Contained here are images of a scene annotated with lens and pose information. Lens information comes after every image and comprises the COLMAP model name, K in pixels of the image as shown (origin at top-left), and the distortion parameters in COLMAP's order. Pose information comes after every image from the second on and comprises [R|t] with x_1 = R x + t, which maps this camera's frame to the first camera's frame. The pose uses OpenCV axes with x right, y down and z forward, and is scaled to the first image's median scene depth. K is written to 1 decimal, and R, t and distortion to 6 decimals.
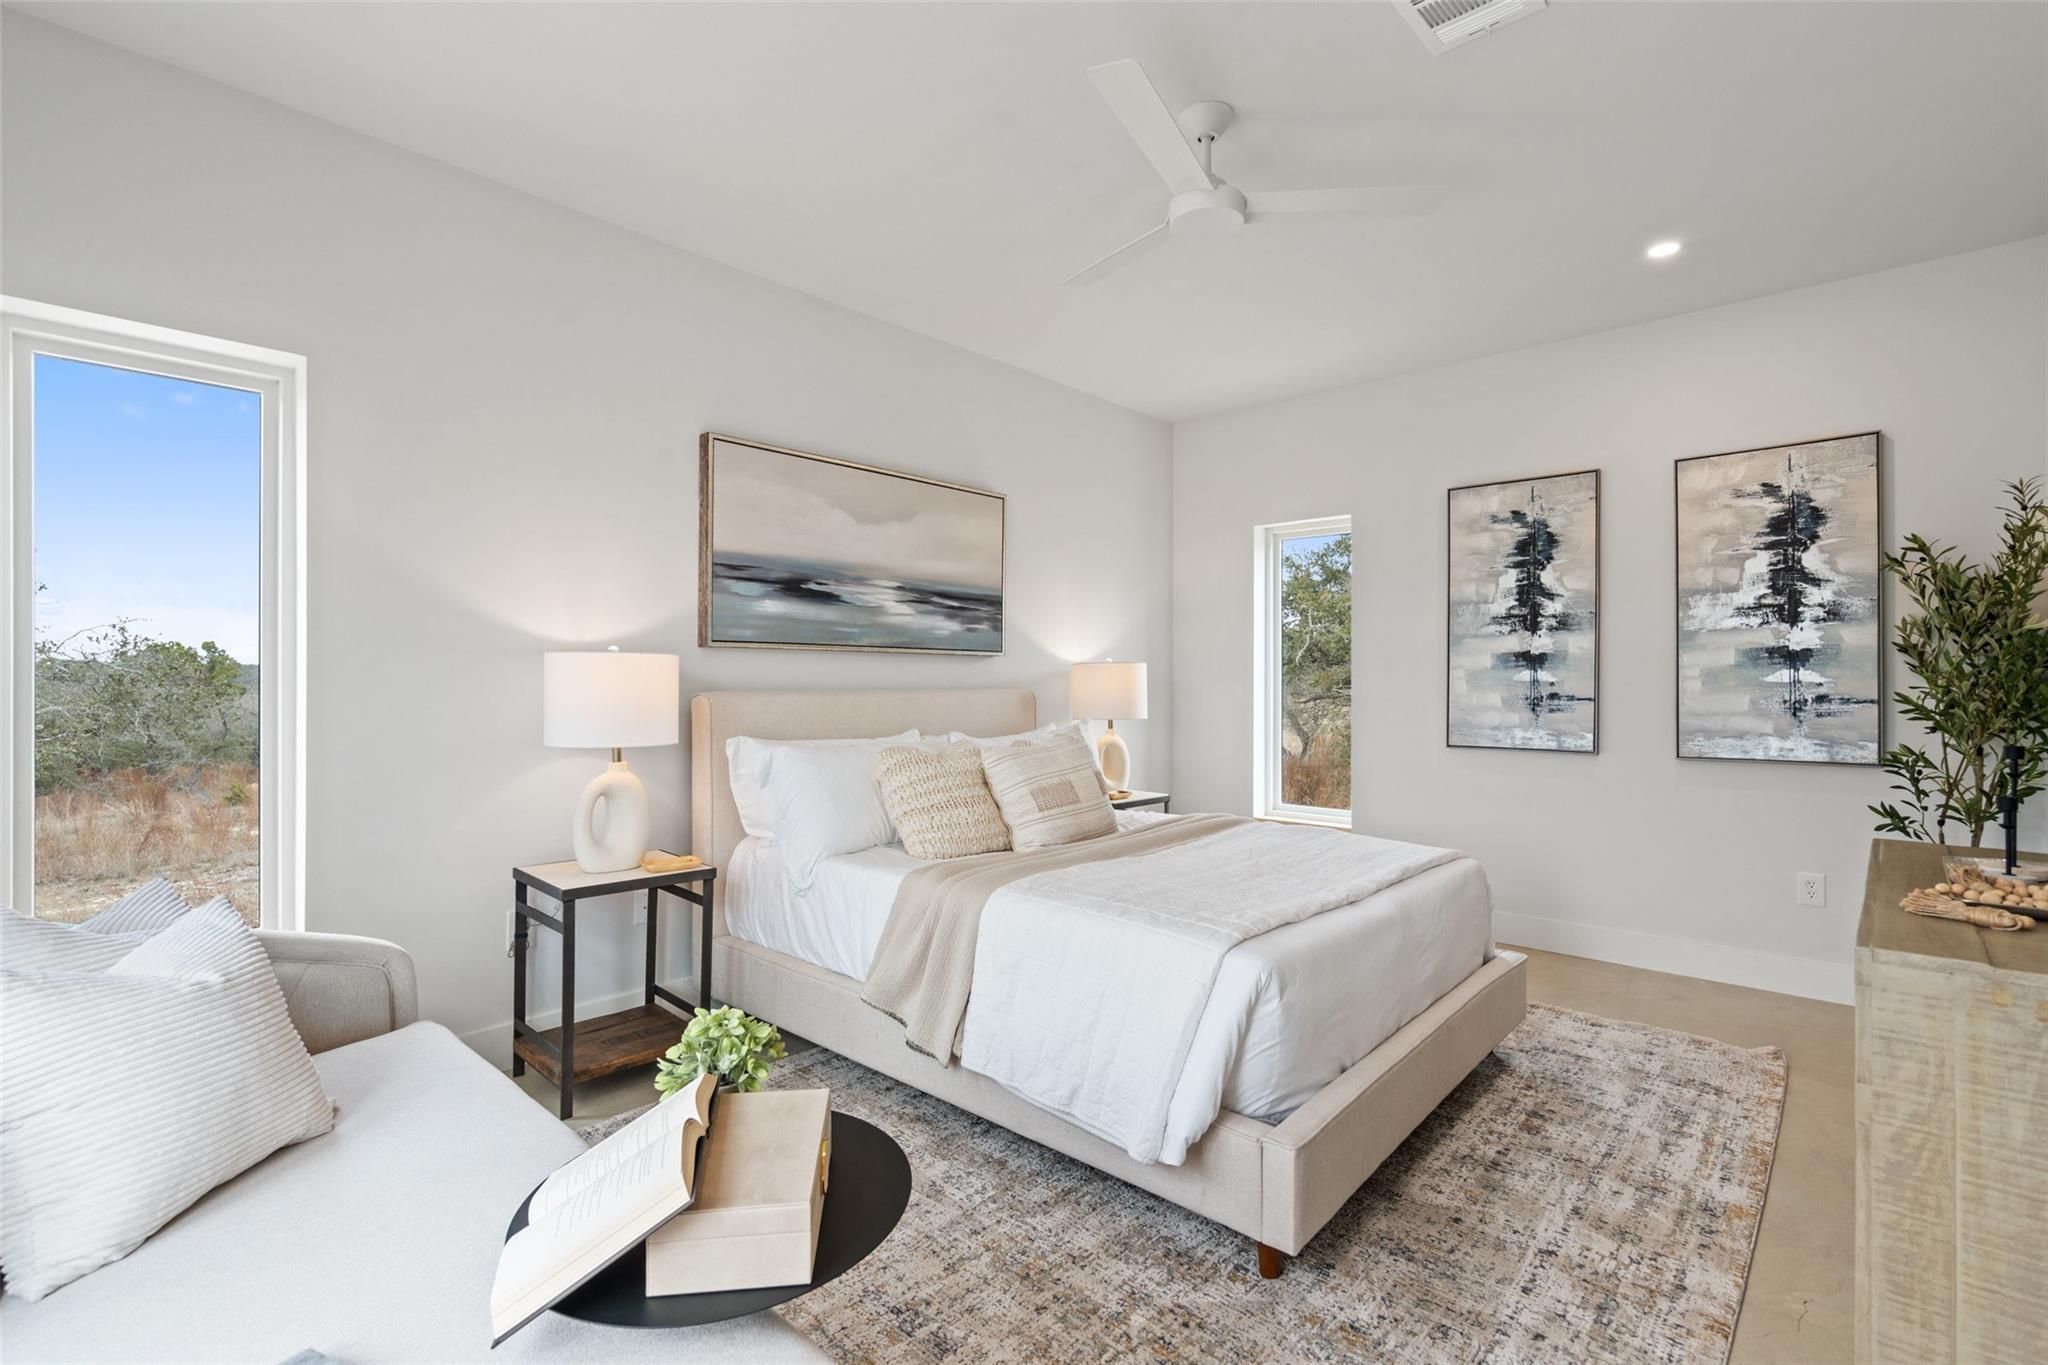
lens RADIAL K [[930.0, 0, 1027.7], [0, 930.0, 675.3], [0, 0, 1]] dist [-0.007374, 0.000571]
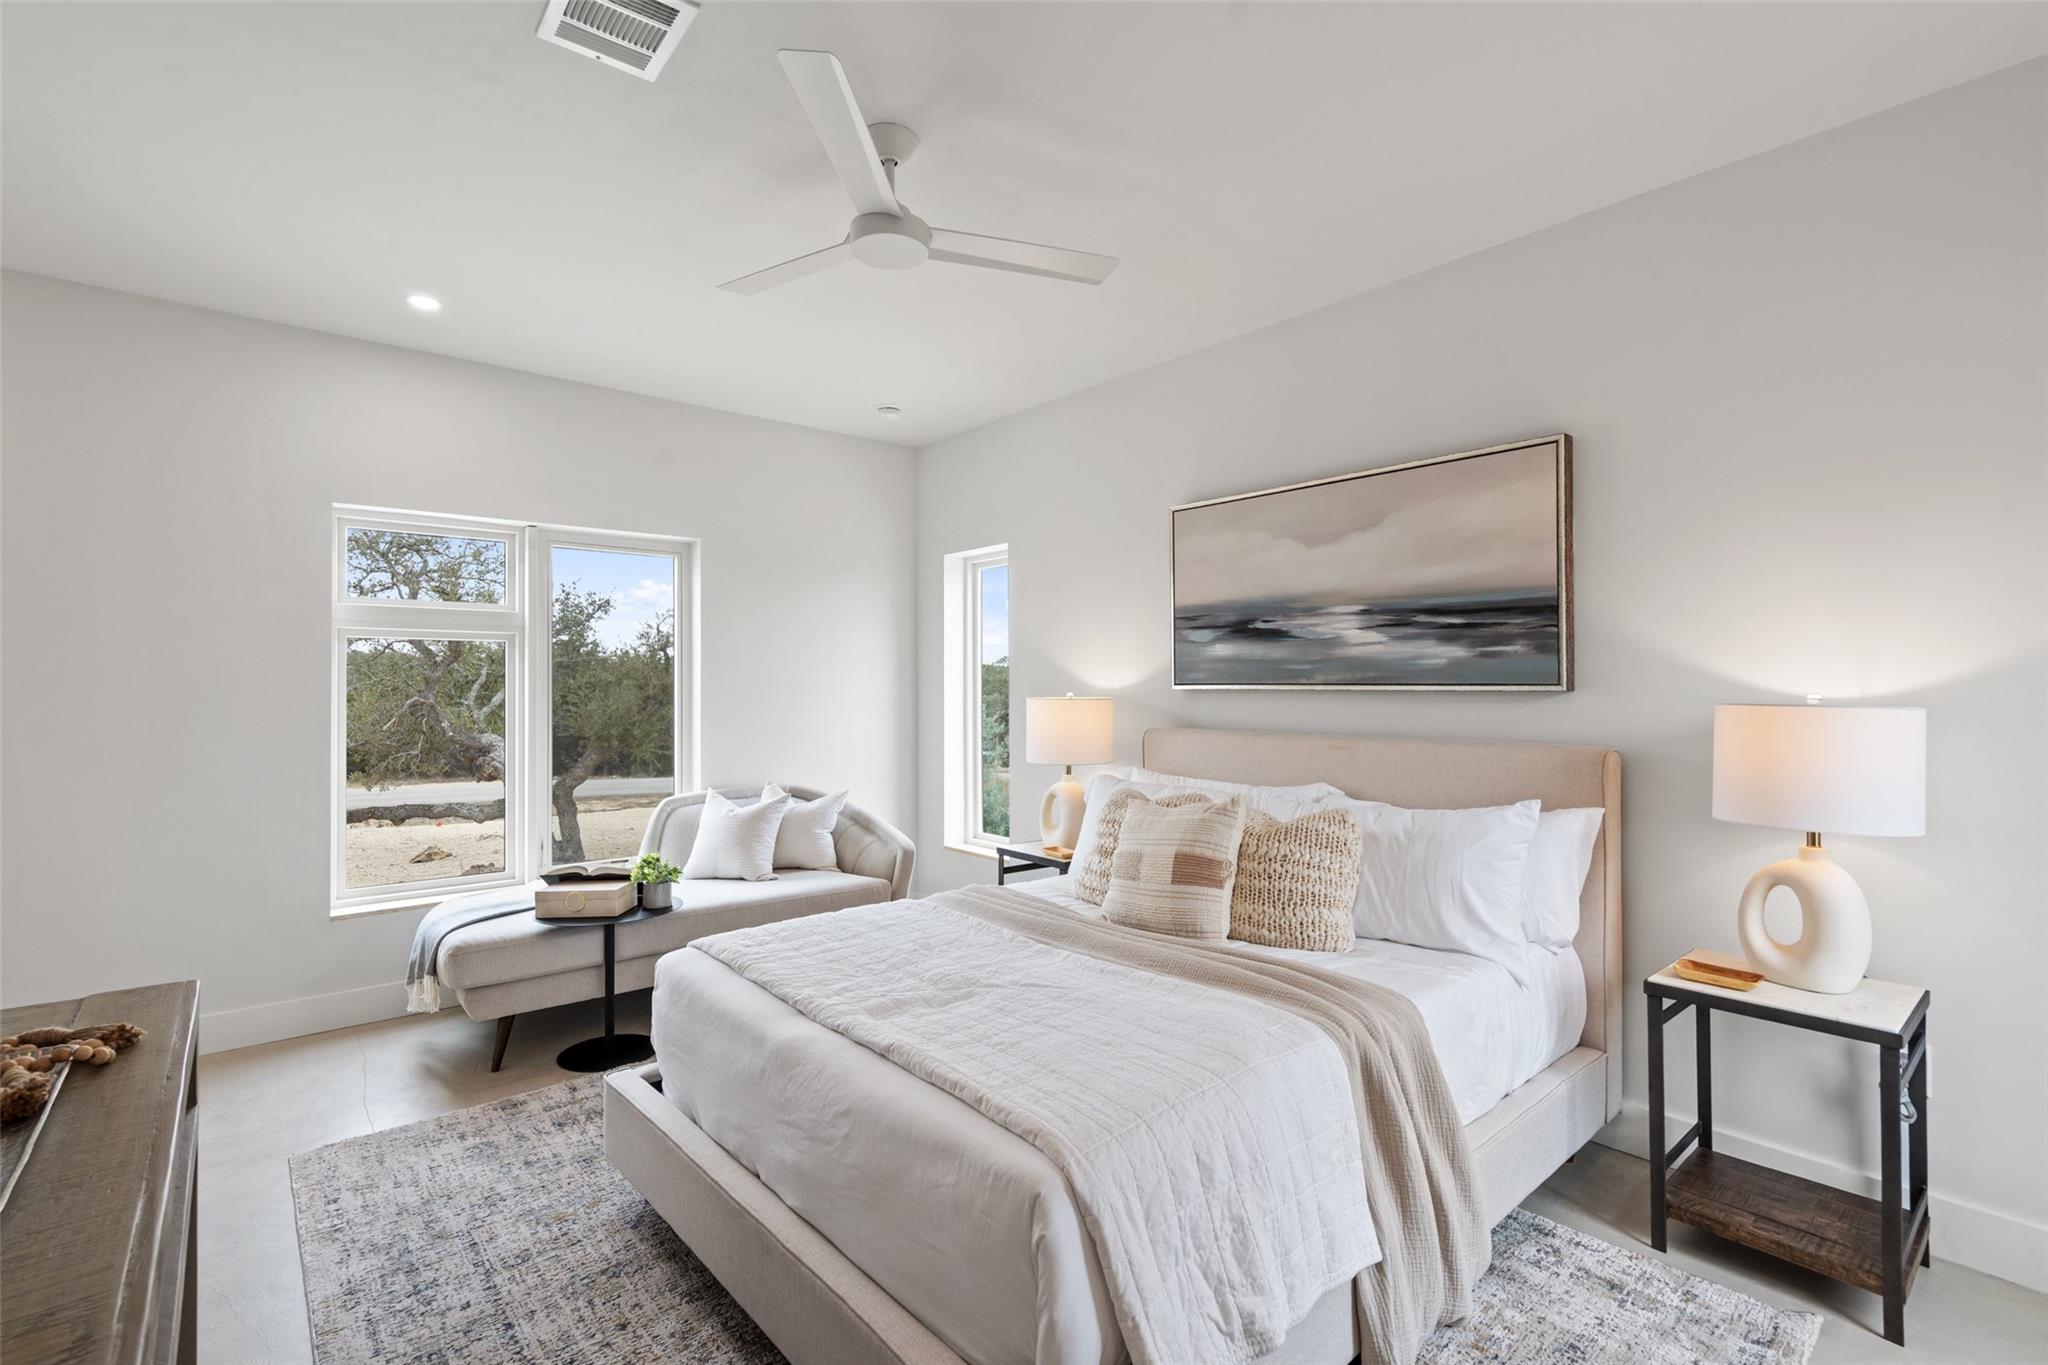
lens RADIAL K [[930.0, 0, 1027.8], [0, 930.0, 684.7], [0, 0, 1]] dist [-0.007374, 0.000571]
pose [[-0.106912, -0.011493, -0.994202, 0.723285], [-0.003676, 0.999931, -0.011164, -0.019630], [0.994262, 0.002461, -0.106947, 0.808884]]
